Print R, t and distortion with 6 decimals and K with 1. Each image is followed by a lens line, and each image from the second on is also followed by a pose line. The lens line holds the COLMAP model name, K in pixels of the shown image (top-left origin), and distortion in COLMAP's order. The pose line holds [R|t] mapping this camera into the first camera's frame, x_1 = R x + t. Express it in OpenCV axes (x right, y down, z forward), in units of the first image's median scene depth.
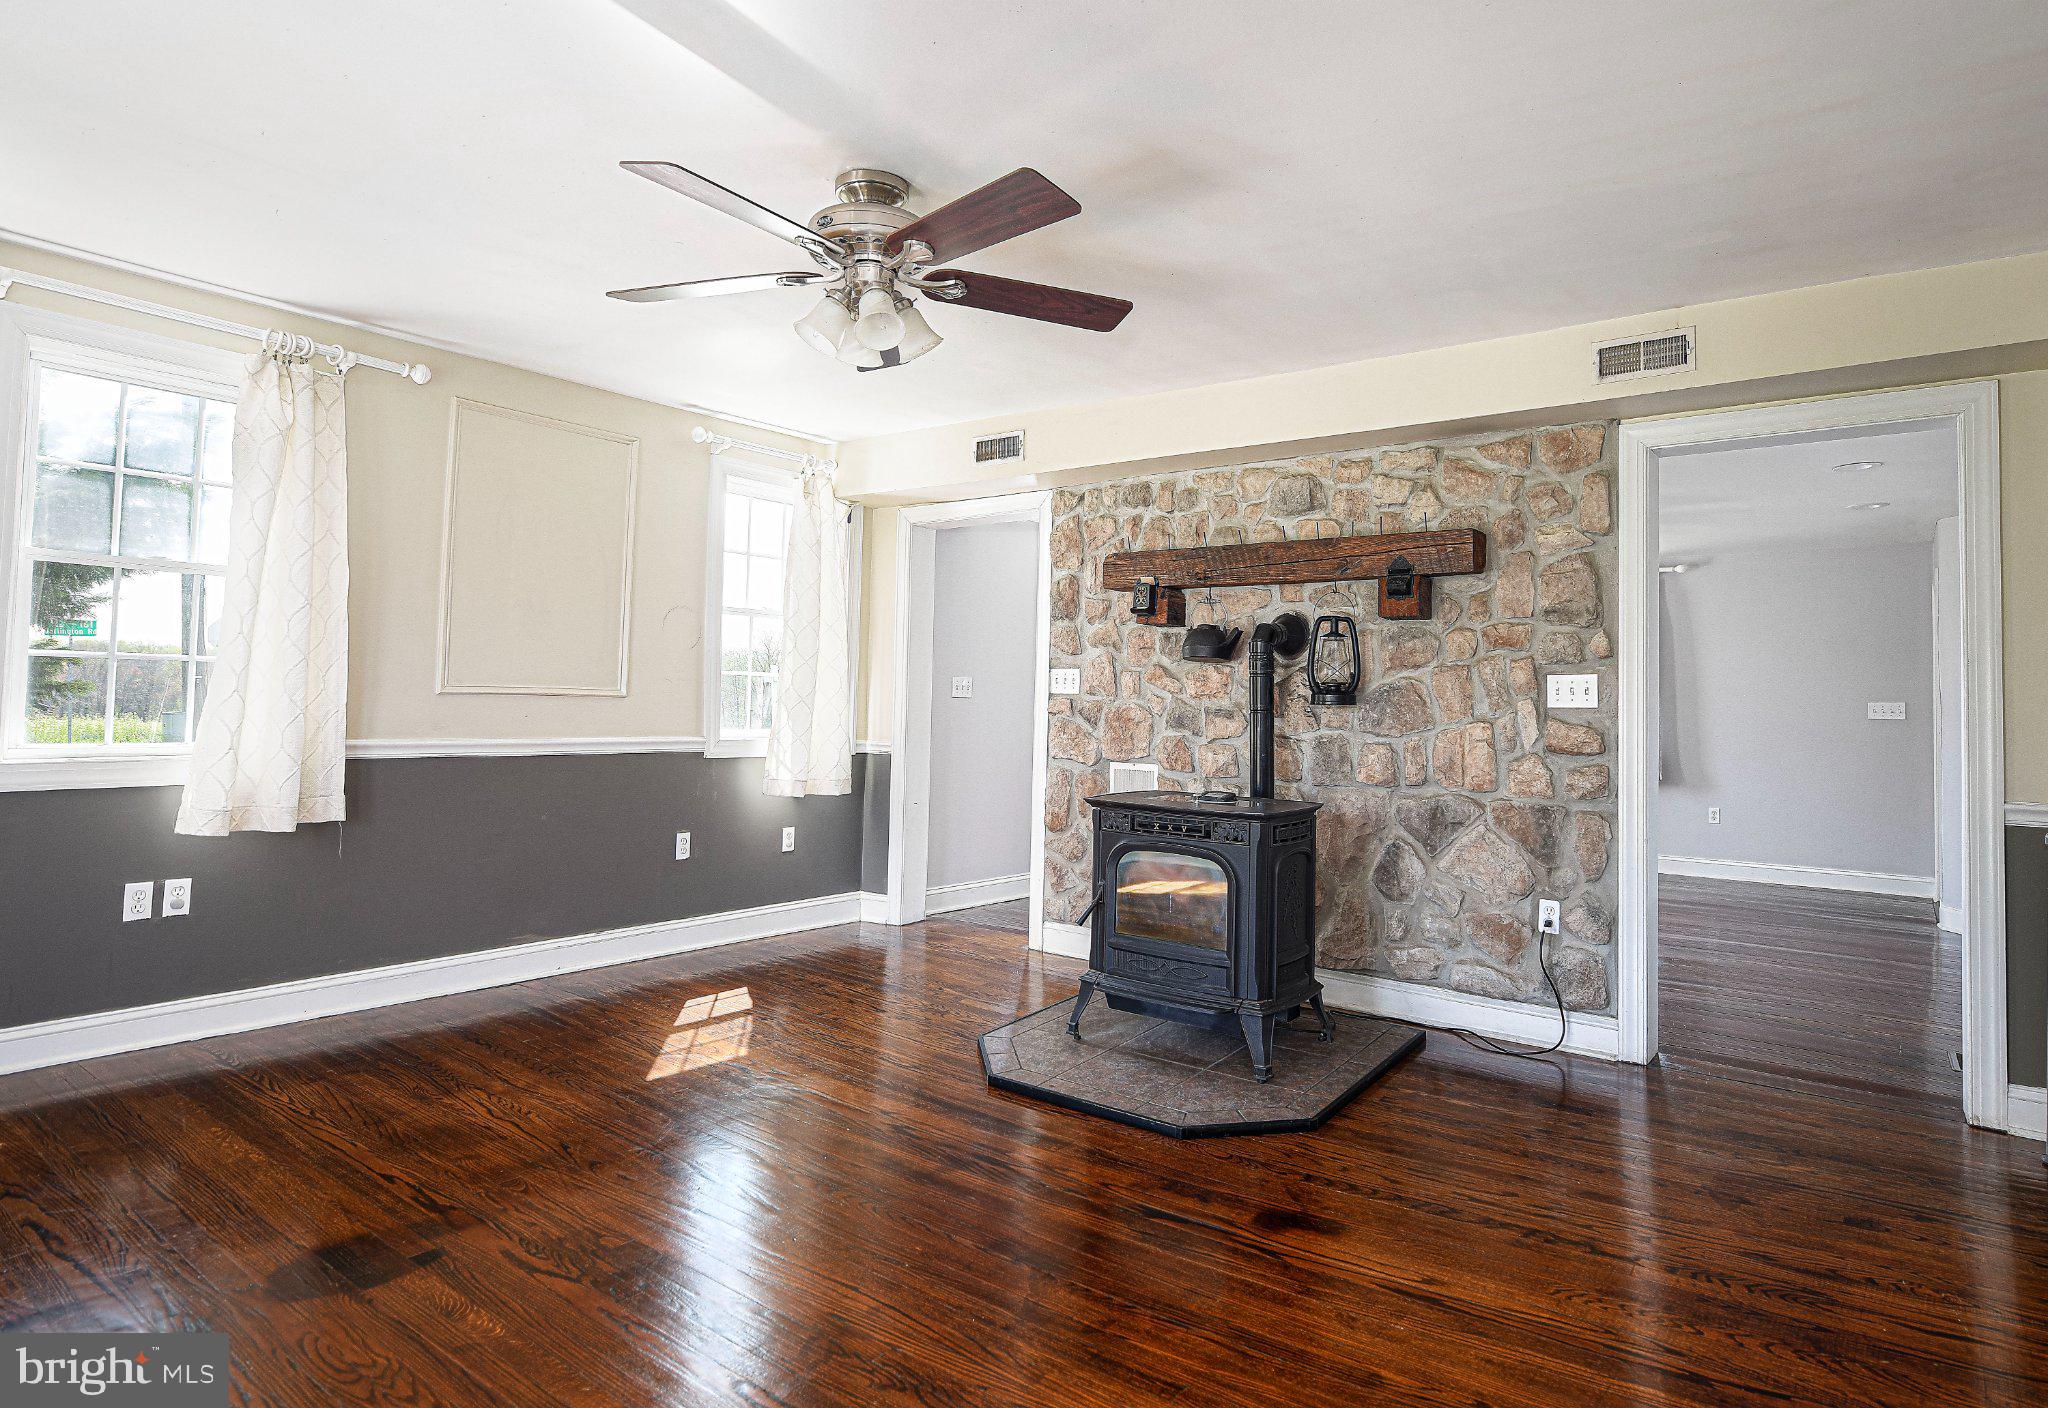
lens RADIAL K [[1152.5, 0, 1023.6], [0, 1152.5, 688.2], [0, 0, 1]] dist [-0.002527, -0.001137]
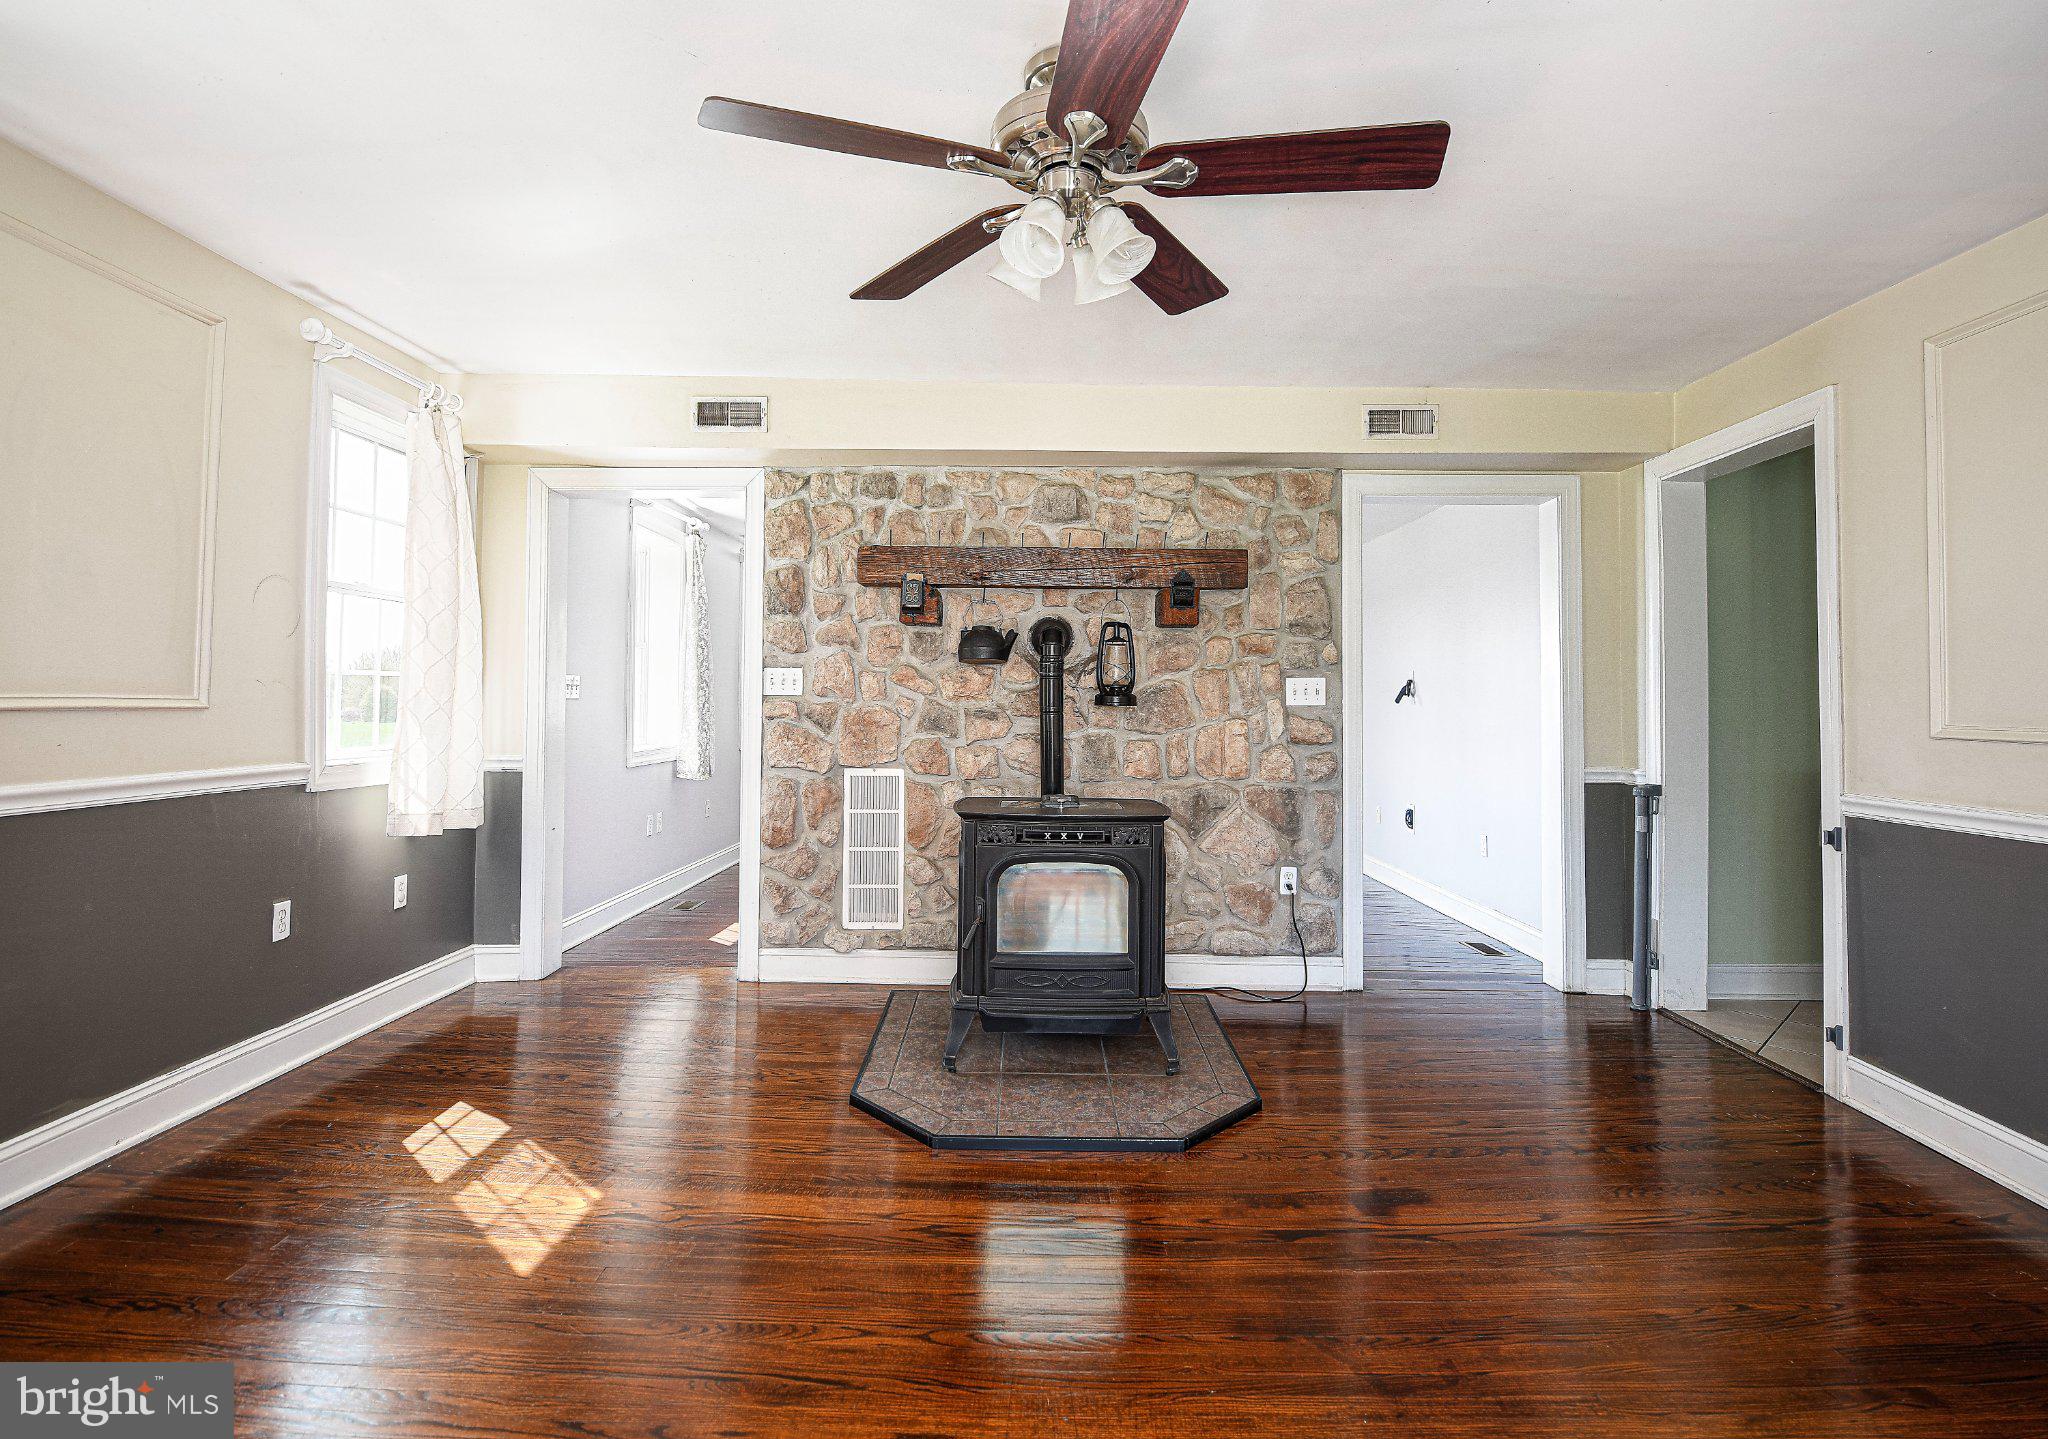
lens RADIAL K [[1048.7, 0, 1024.9], [0, 1048.7, 702.9], [0, 0, 1]] dist [-0.009735, -0.000980]
pose [[0.798676, -0.015375, 0.601565, -0.378205], [0.000716, 0.999697, 0.024601, -0.011858], [-0.601761, -0.019217, 0.798445, 0.276417]]
